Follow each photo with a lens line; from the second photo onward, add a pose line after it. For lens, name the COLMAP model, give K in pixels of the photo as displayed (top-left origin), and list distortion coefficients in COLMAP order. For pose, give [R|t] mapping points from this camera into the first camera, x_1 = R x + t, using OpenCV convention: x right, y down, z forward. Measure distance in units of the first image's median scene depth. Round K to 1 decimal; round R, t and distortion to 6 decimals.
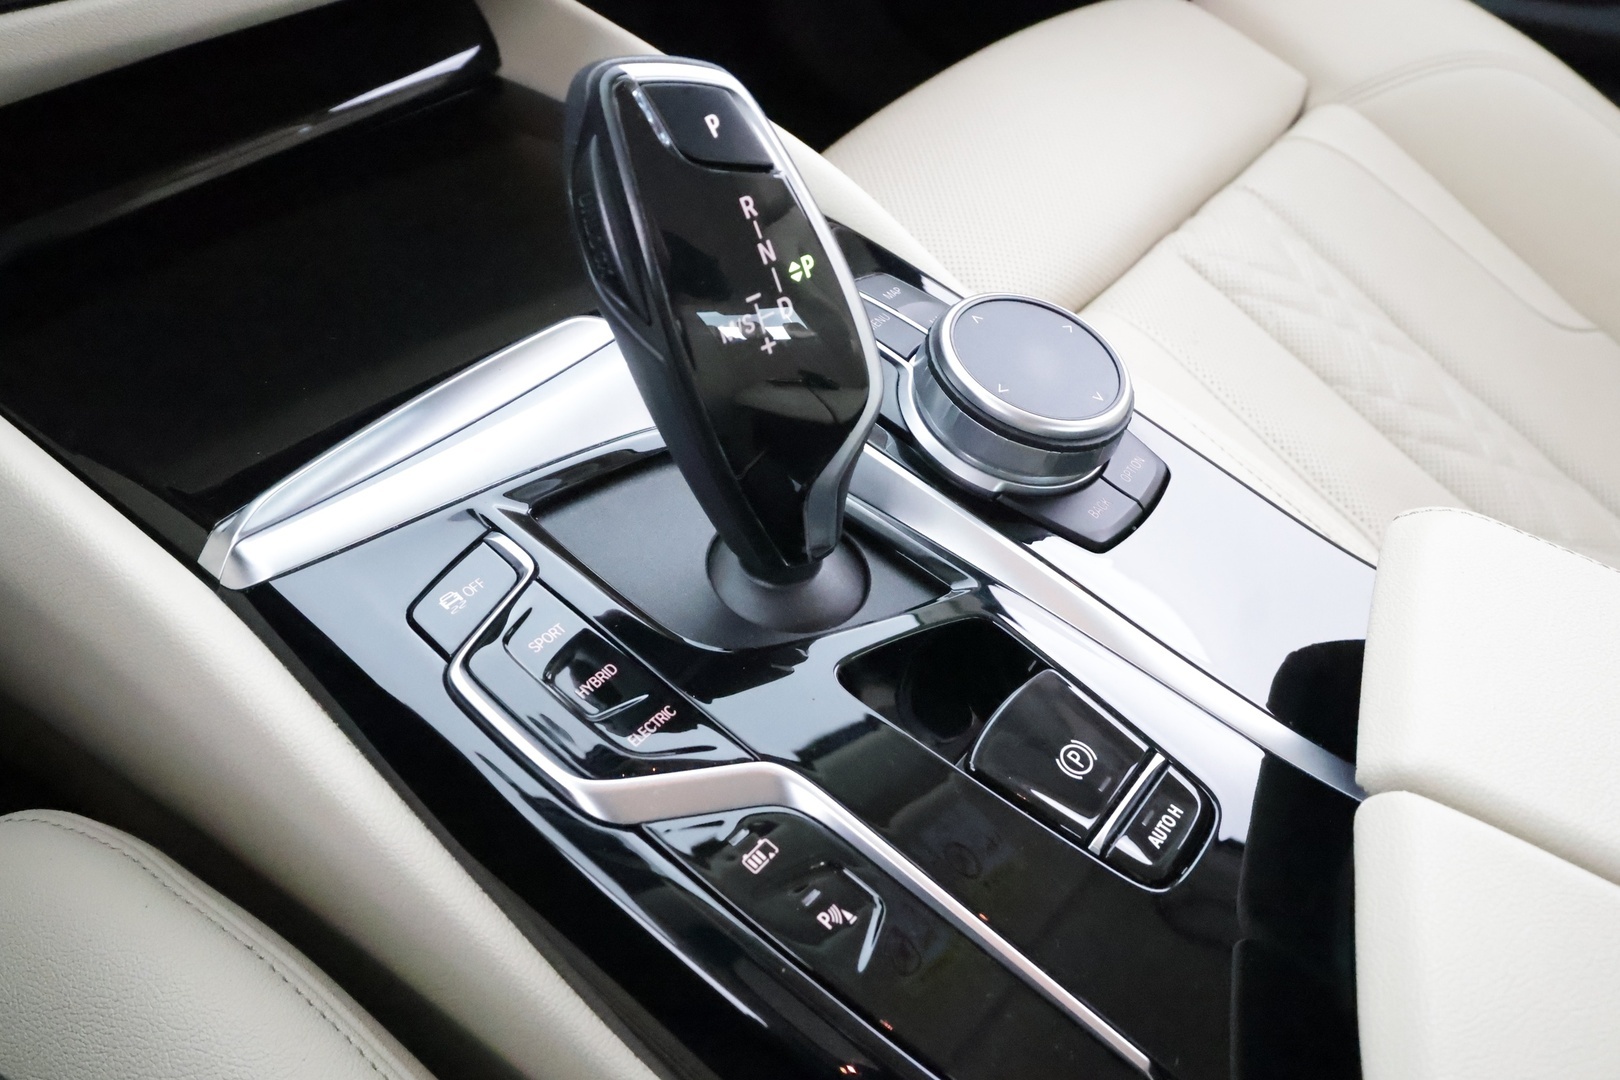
lens RADIAL K [[1280.0, 0, 806.6], [0, 1280.0, 540.4], [0, 0, 1]] dist [-0.047998, 0.000129]
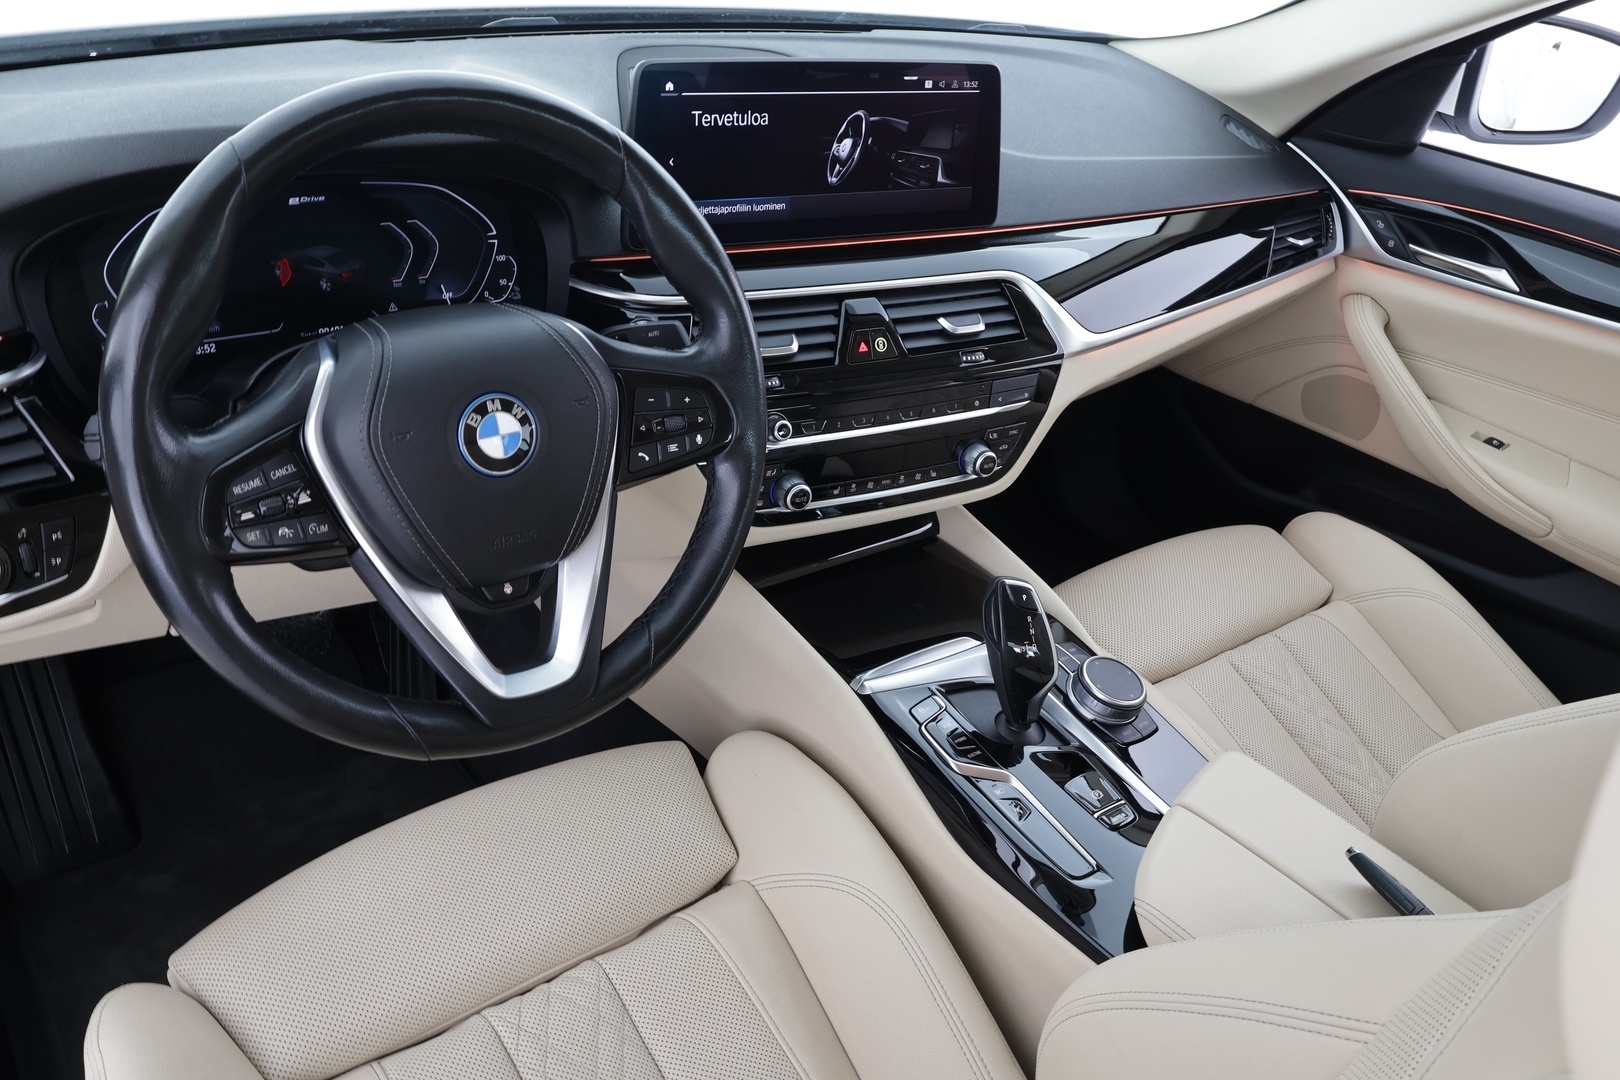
lens RADIAL K [[1339.7, 0, 810.4], [0, 1339.7, 536.2], [0, 0, 1]] dist [0.014660, 0.000663]
pose [[0.965382, 0.177943, -0.190717, 0.034883], [-0.220275, 0.947759, -0.230720, 0.472243], [0.139699, 0.264743, 0.954146, -2.458547]]
